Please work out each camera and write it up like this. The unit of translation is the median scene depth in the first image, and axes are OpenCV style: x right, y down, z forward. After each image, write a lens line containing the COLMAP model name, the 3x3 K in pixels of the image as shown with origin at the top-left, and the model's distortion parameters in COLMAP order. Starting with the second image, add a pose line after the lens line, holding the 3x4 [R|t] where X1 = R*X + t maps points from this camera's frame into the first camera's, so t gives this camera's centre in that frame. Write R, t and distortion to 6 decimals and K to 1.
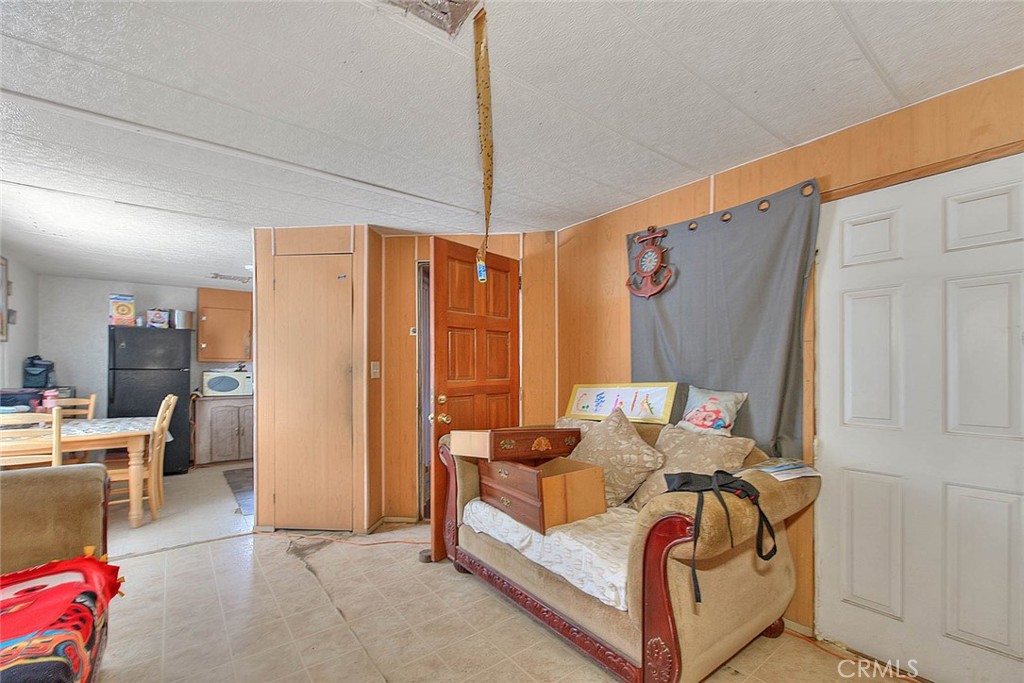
lens RADIAL K [[425.4, 0, 509.4], [0, 425.4, 370.6], [0, 0, 1]] dist [0.000076, -0.000504]
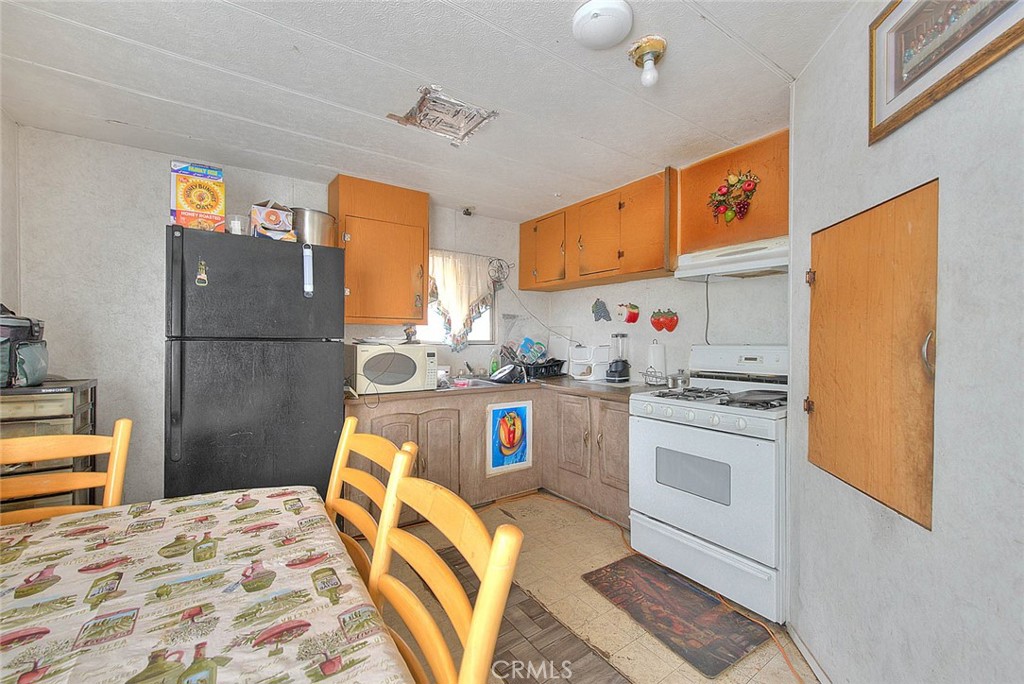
lens RADIAL K [[412.8, 0, 512.0], [0, 412.8, 342.0], [0, 0, 1]] dist [-0.000778, -0.000255]
pose [[0.998431, -0.002819, -0.055930, -0.556055], [0.002856, 0.999996, 0.000578, 0.001249], [0.055928, -0.000737, 0.998435, 0.586186]]
